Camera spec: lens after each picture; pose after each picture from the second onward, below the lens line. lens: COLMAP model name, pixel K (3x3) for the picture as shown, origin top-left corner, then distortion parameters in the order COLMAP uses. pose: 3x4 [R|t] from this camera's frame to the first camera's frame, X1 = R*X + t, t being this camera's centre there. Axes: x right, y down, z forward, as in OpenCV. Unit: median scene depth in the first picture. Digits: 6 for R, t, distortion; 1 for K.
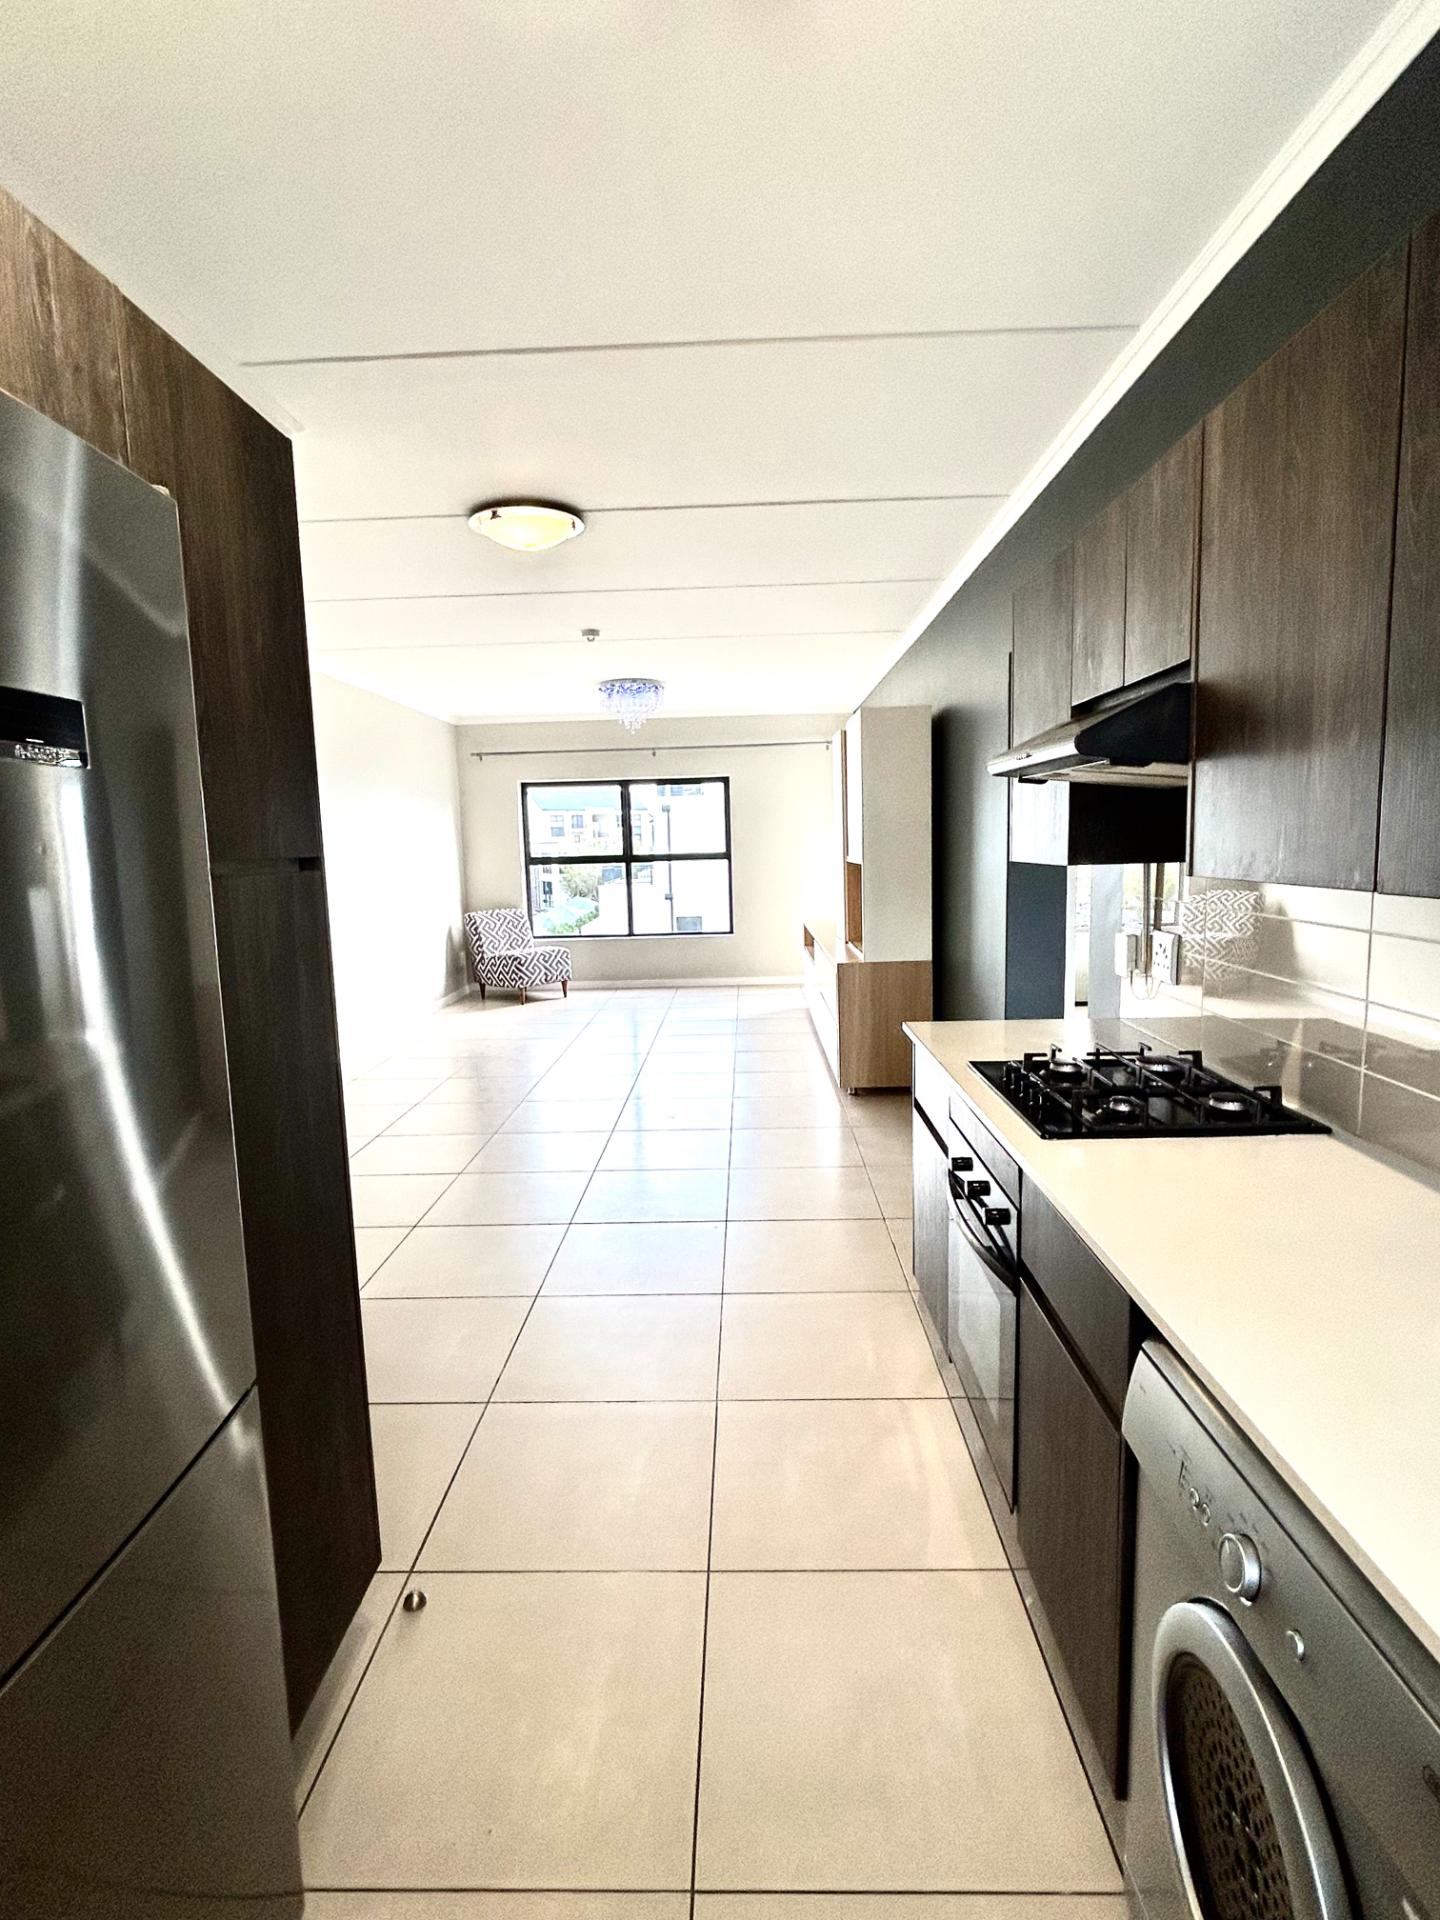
lens RADIAL K [[990.6, 0, 715.7], [0, 990.6, 958.5], [0, 0, 1]] dist [-0.001492, 0.002843]
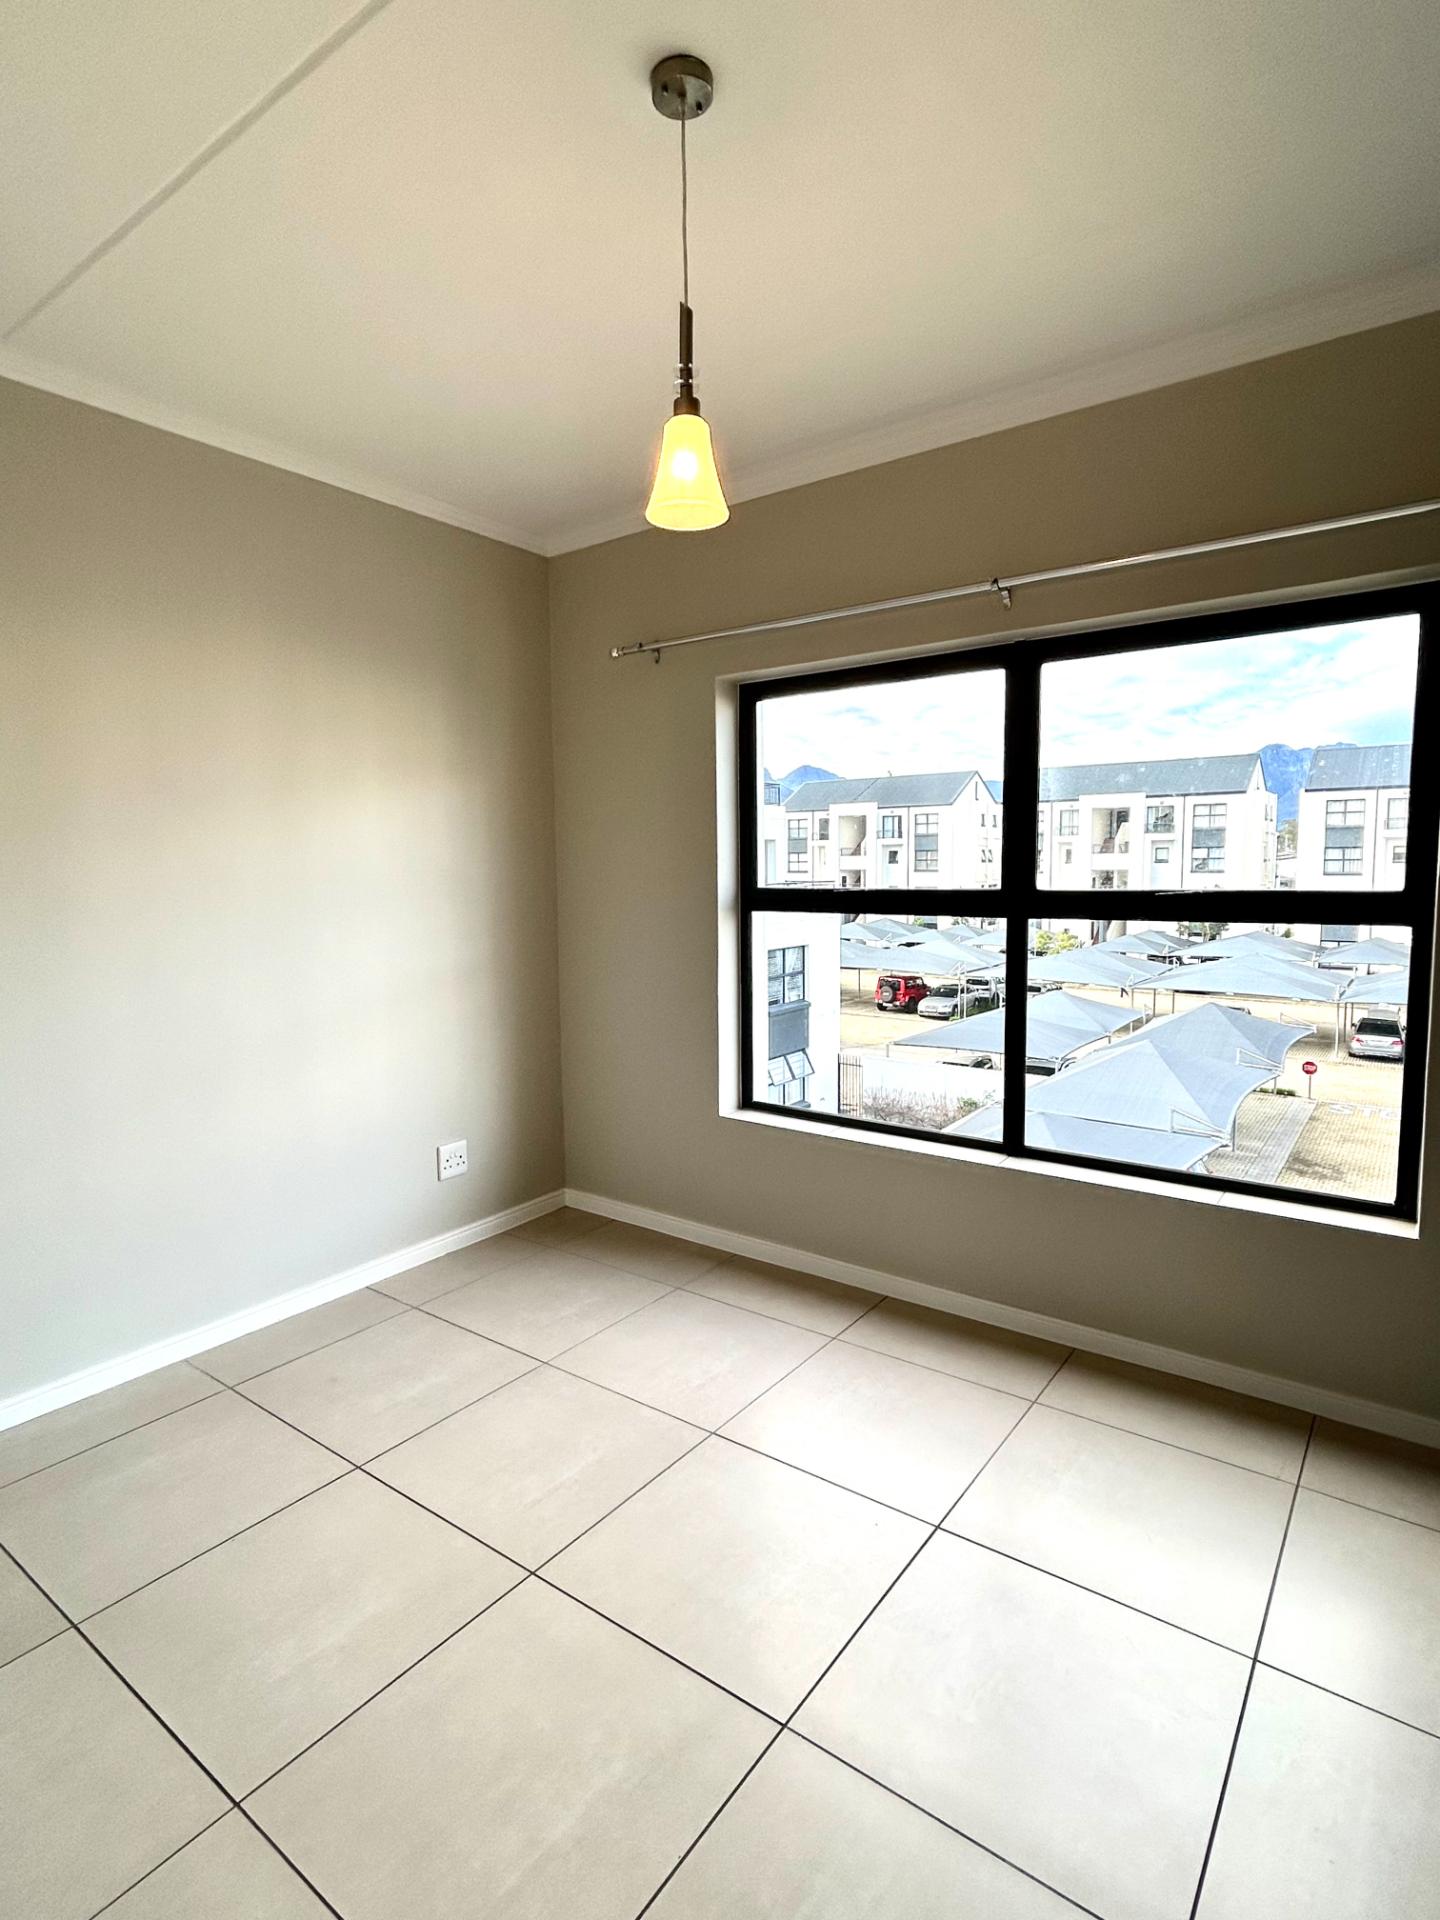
lens RADIAL K [[990.6, 0, 723.6], [0, 990.6, 955.2], [0, 0, 1]] dist [-0.001492, 0.002843]
pose [[0.820212, 0.070043, -0.567756, 0.012575], [-0.081713, 0.996644, 0.004907, -0.080966], [0.566194, 0.042368, 0.823183, 0.715082]]
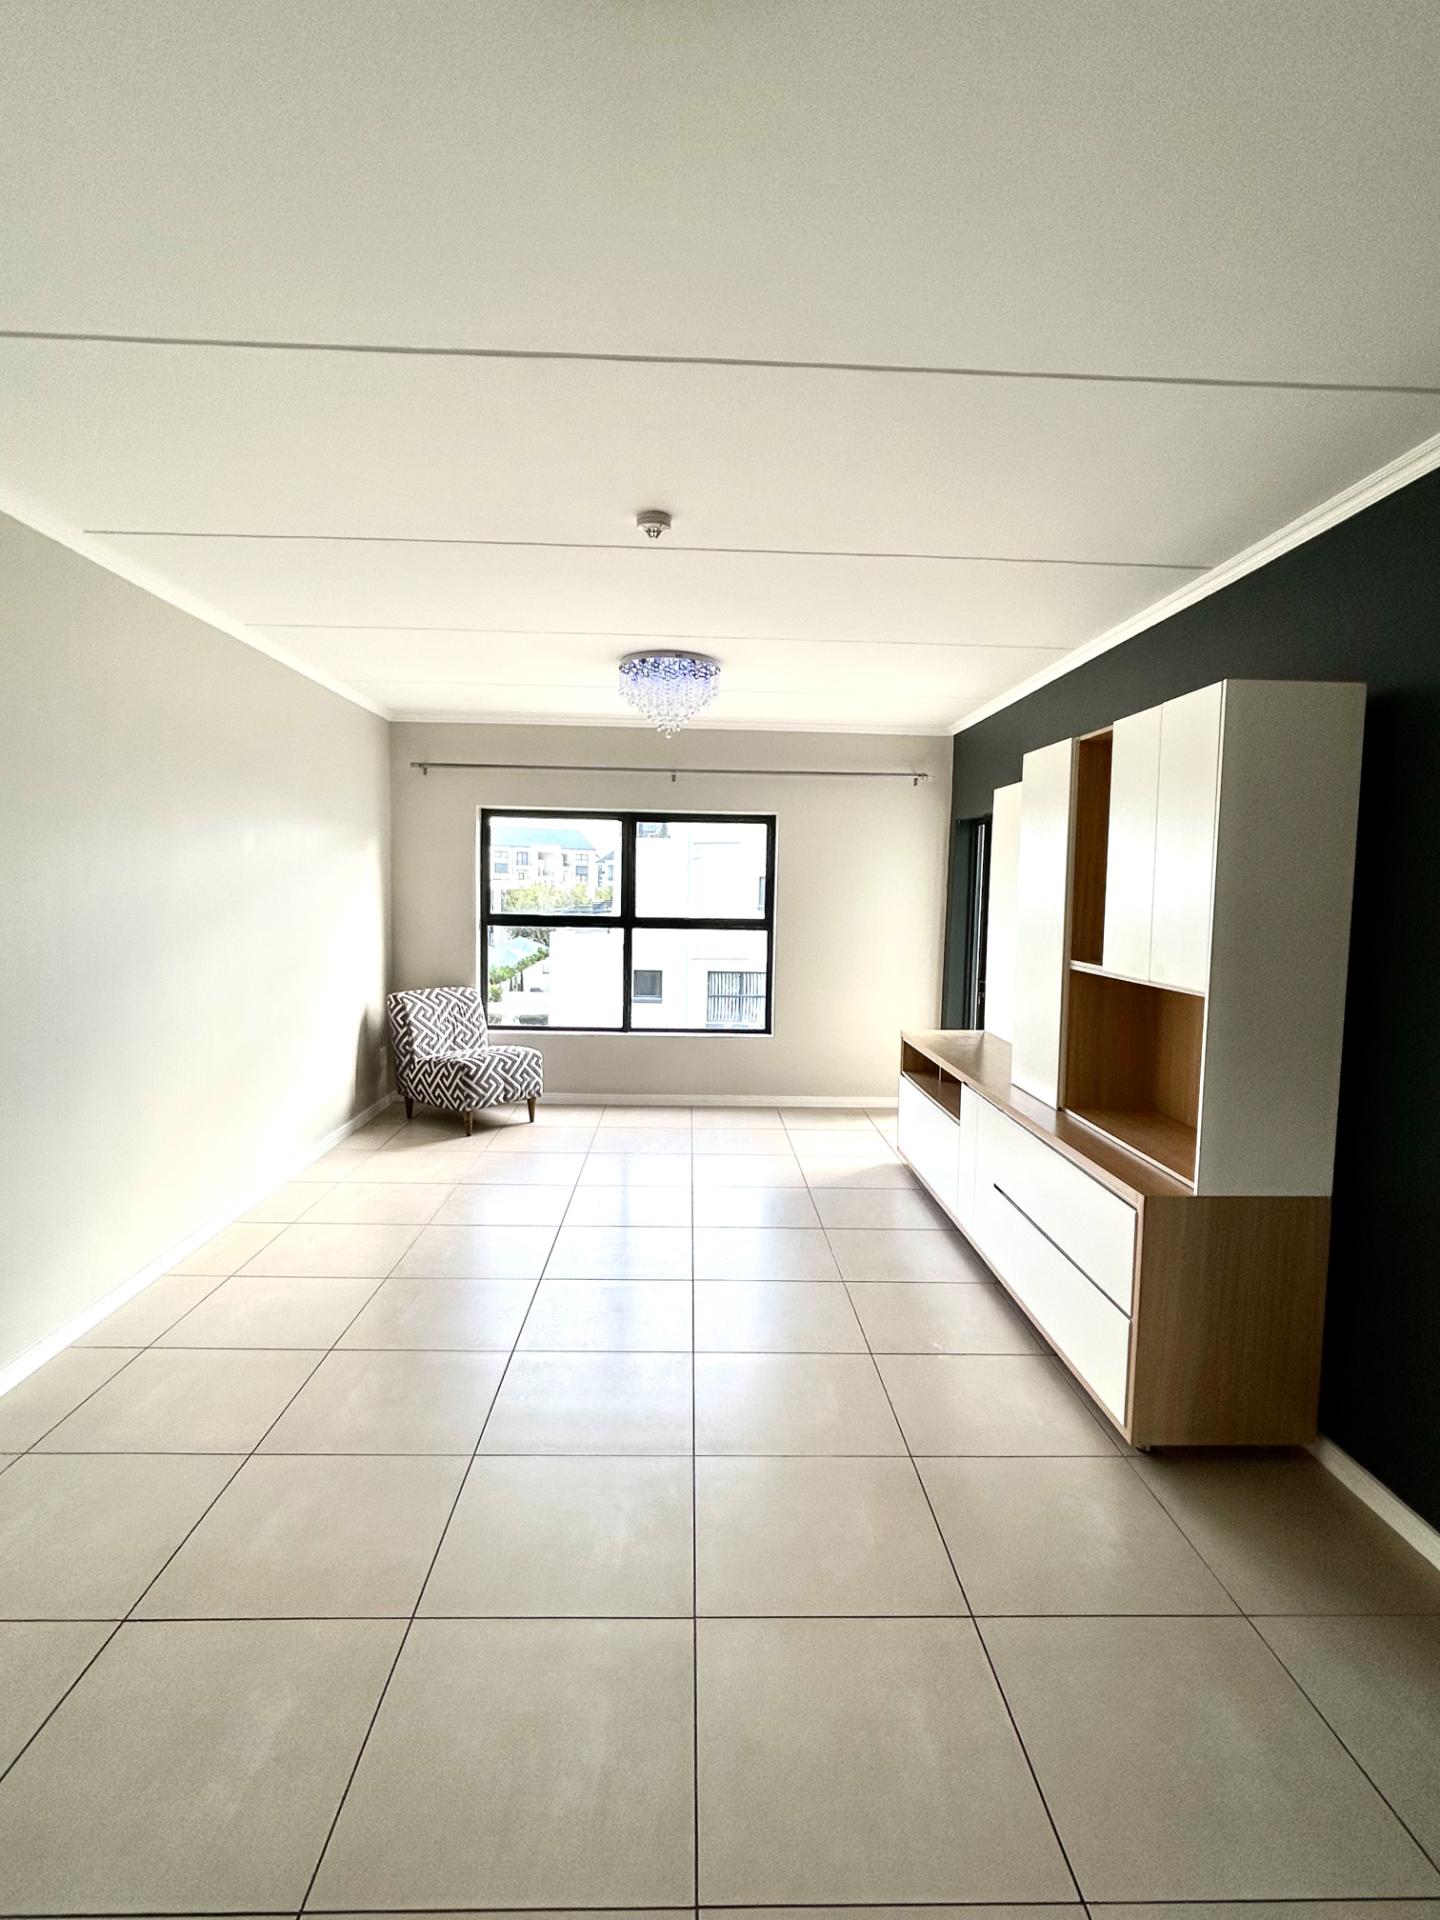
lens RADIAL K [[990.6, 0, 729.2], [0, 990.6, 959.9], [0, 0, 1]] dist [-0.001492, 0.002843]
pose [[0.996342, 0.043738, 0.073412, -0.069247], [-0.040469, 0.998147, -0.045432, -0.045856], [-0.075263, 0.042294, 0.996266, 0.294660]]
